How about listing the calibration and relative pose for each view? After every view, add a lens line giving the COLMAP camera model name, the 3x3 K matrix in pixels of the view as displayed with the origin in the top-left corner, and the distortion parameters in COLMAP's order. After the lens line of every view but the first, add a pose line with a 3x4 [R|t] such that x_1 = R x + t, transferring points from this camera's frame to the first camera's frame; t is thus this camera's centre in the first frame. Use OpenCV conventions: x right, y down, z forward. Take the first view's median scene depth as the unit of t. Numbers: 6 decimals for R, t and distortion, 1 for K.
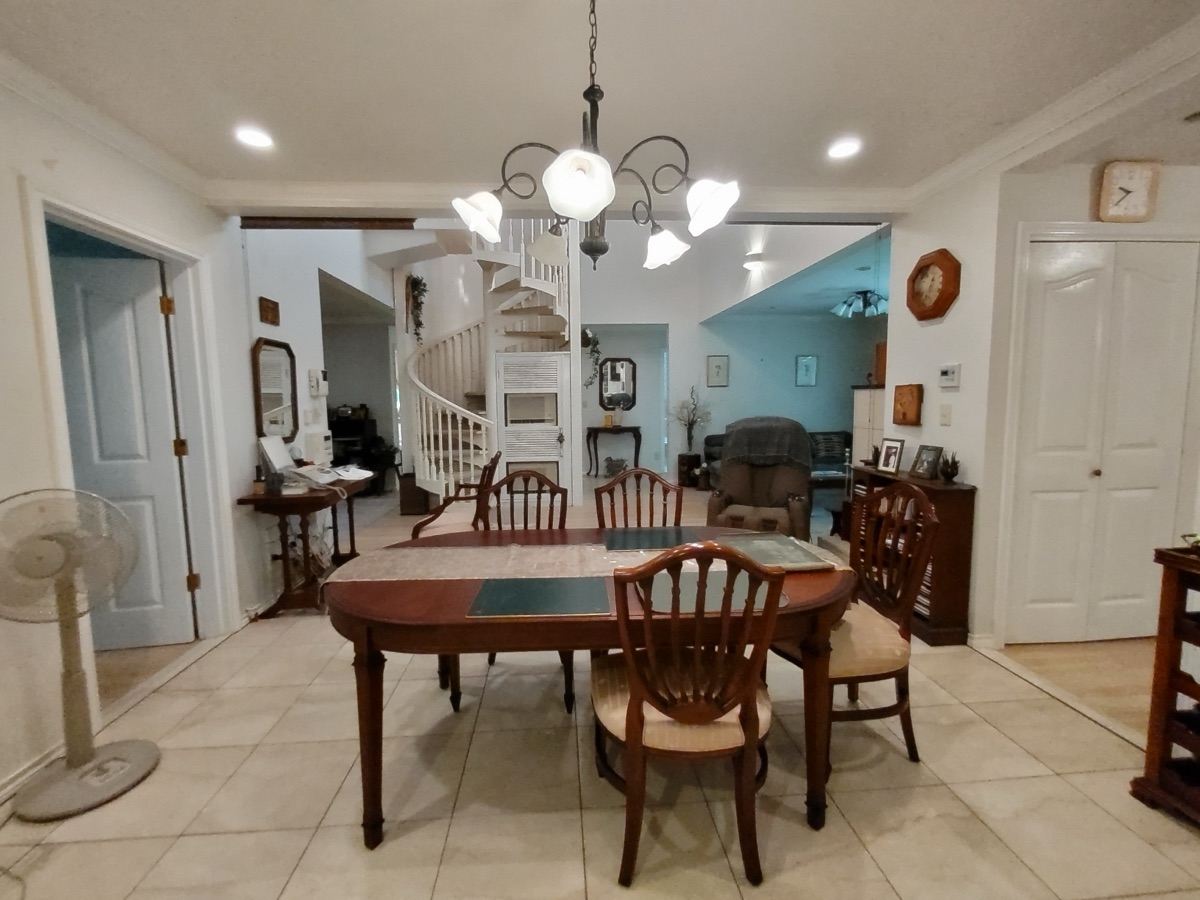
lens RADIAL K [[521.2, 0, 594.8], [0, 521.2, 450.8], [0, 0, 1]] dist [-0.000271, -0.000369]
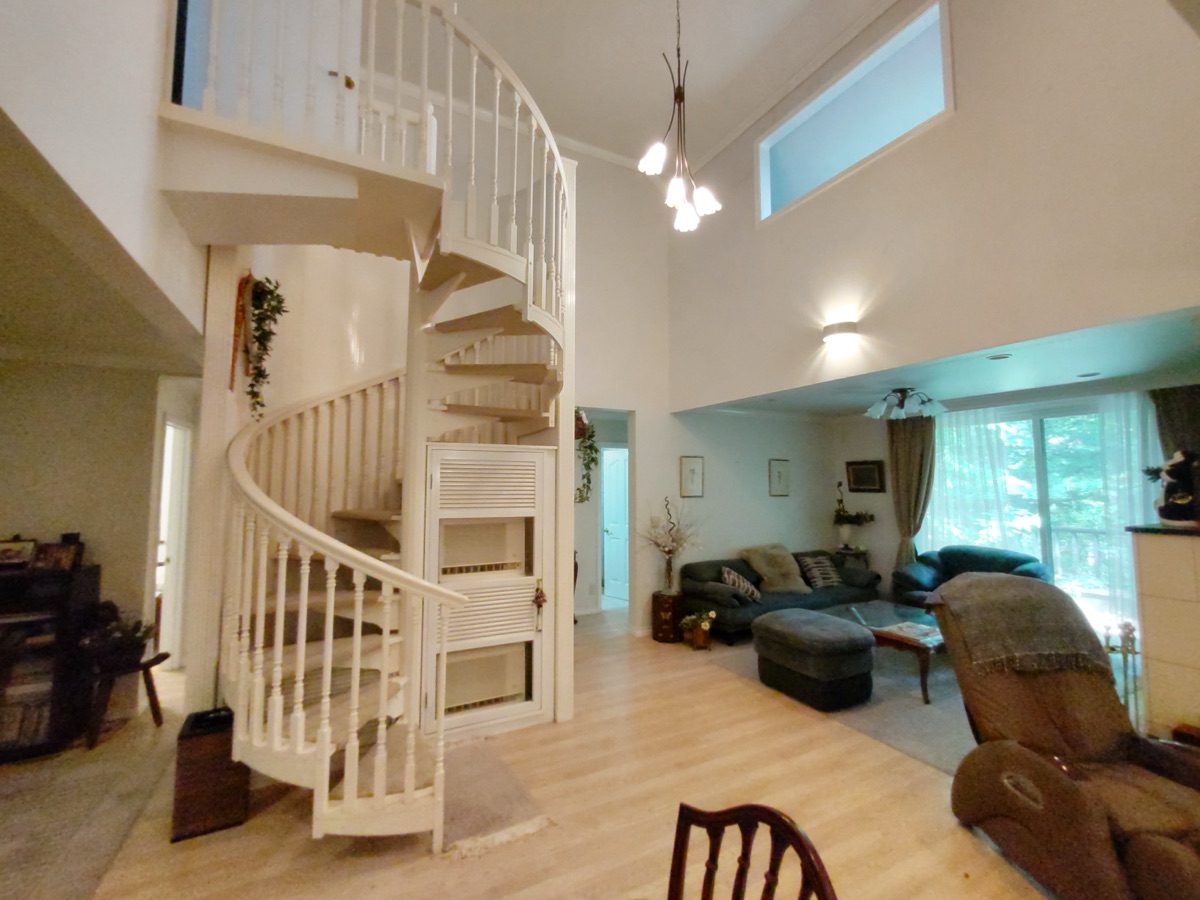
lens RADIAL K [[521.2, 0, 607.9], [0, 521.2, 448.6], [0, 0, 1]] dist [-0.000271, -0.000369]
pose [[0.917699, 0.042155, 0.395034, -0.222904], [0.026338, 0.985711, -0.166374, -0.086565], [-0.396402, 0.163086, 0.903476, 0.440354]]
